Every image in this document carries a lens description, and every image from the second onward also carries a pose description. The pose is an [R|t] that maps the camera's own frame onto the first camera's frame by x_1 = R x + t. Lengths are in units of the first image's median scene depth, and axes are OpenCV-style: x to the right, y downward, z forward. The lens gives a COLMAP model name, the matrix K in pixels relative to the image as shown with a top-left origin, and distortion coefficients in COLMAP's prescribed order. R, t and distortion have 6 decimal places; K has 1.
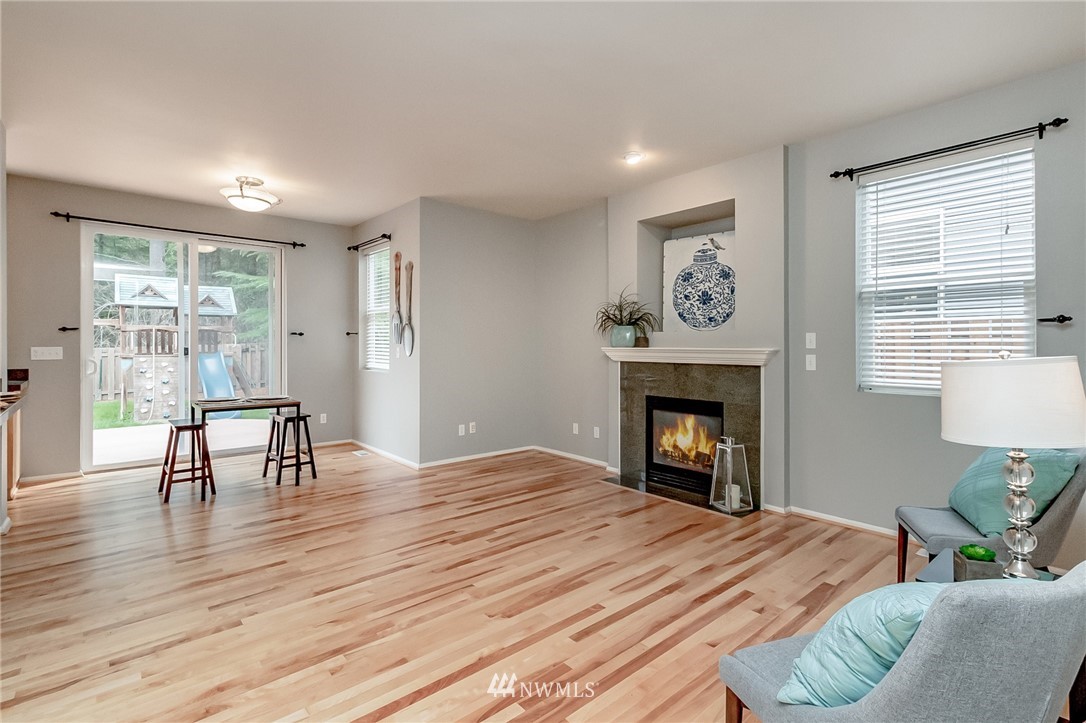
lens RADIAL K [[505.2, 0, 543.5], [0, 505.2, 352.5], [0, 0, 1]] dist [0.000220, -0.000297]
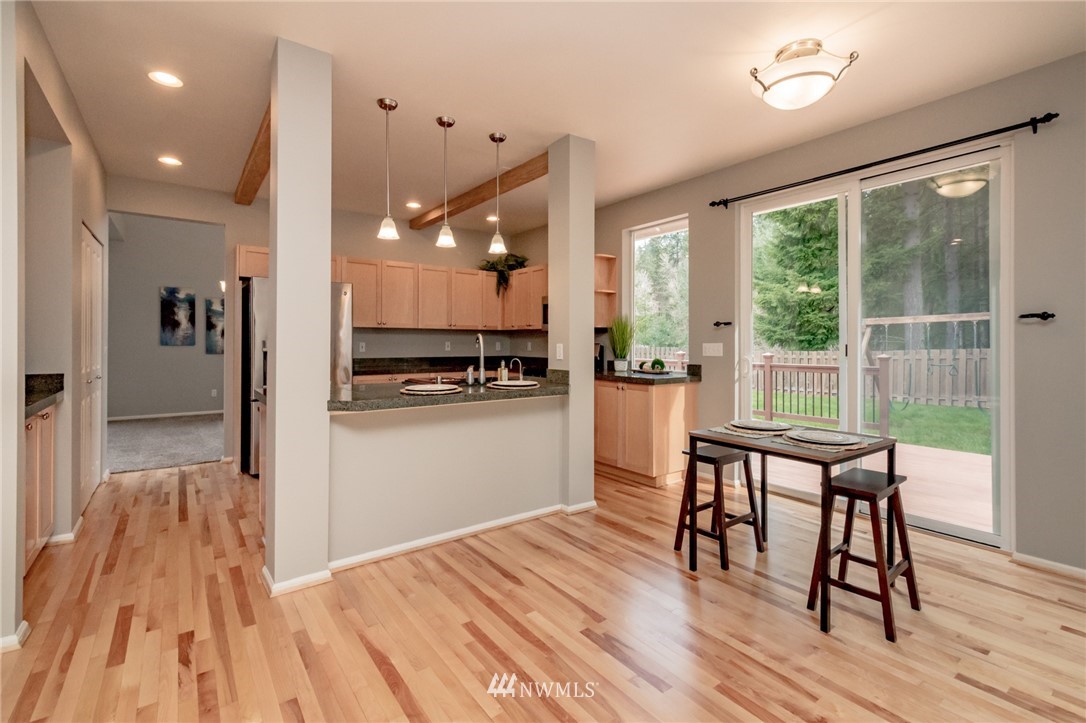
lens RADIAL K [[505.2, 0, 538.0], [0, 505.2, 345.3], [0, 0, 1]] dist [0.000220, -0.000297]
pose [[-0.089520, 0.001538, -0.995984, 0.016580], [-0.011329, 0.999933, 0.002562, -0.005461], [0.995921, 0.011513, -0.089497, 0.753532]]
